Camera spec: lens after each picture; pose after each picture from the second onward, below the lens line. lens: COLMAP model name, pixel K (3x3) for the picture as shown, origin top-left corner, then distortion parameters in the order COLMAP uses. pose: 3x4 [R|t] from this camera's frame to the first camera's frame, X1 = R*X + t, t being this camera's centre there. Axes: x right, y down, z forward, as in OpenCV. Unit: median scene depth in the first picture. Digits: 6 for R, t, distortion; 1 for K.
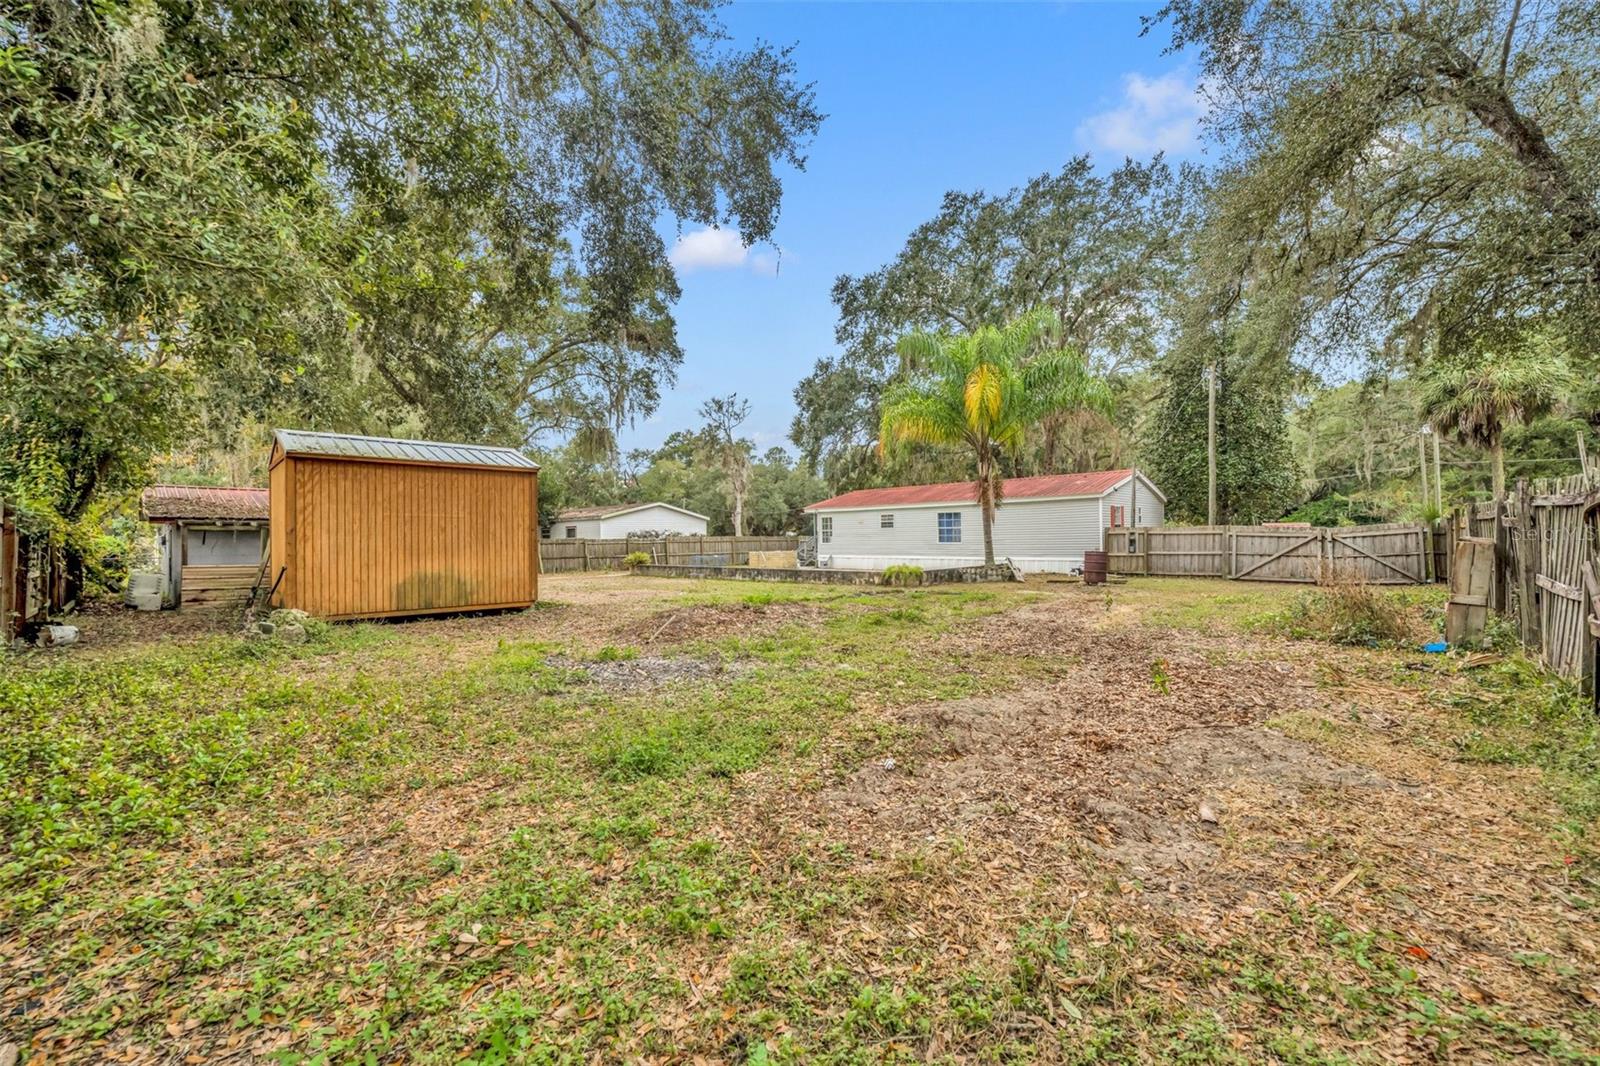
lens RADIAL K [[643.8, 0, 798.2], [0, 643.8, 535.0], [0, 0, 1]] dist [-0.001153, -0.000096]
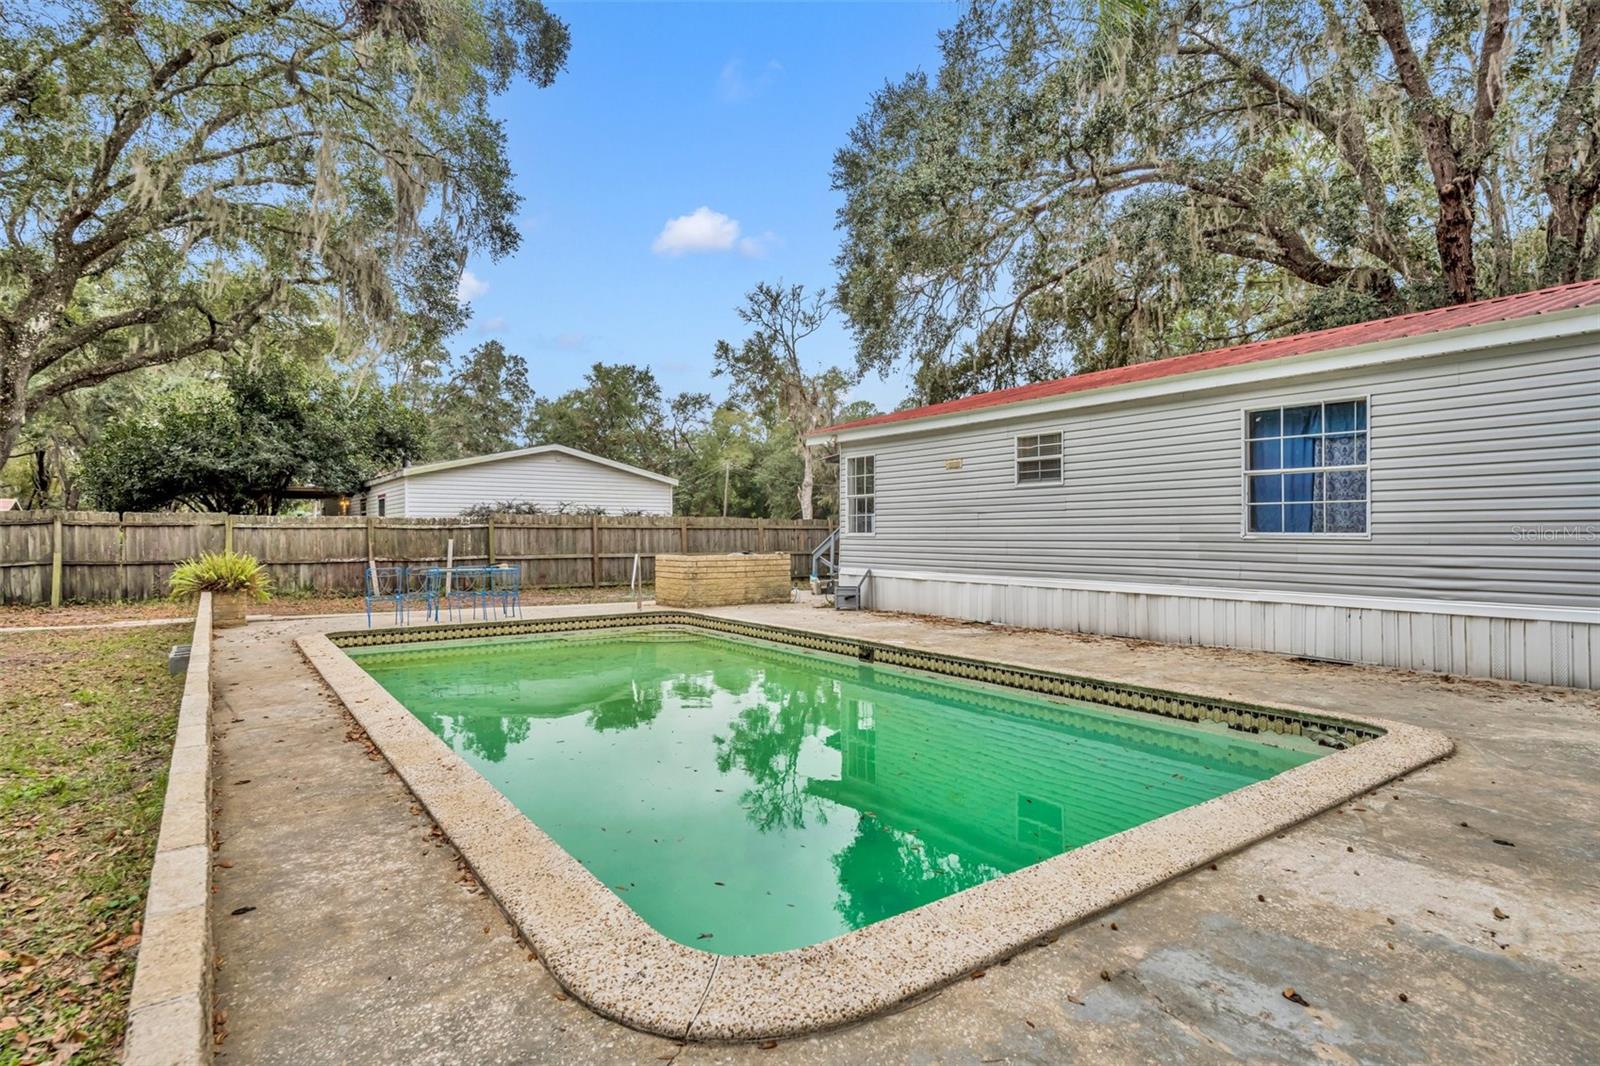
lens RADIAL K [[819.1, 0, 802.1], [0, 819.1, 533.2], [0, 0, 1]] dist [-0.000729, -0.000073]
pose [[0.981657, 0.012836, -0.190221, 0.094926], [-0.011727, 0.999907, 0.006953, 0.009791], [0.190292, -0.004595, 0.981717, 0.567034]]
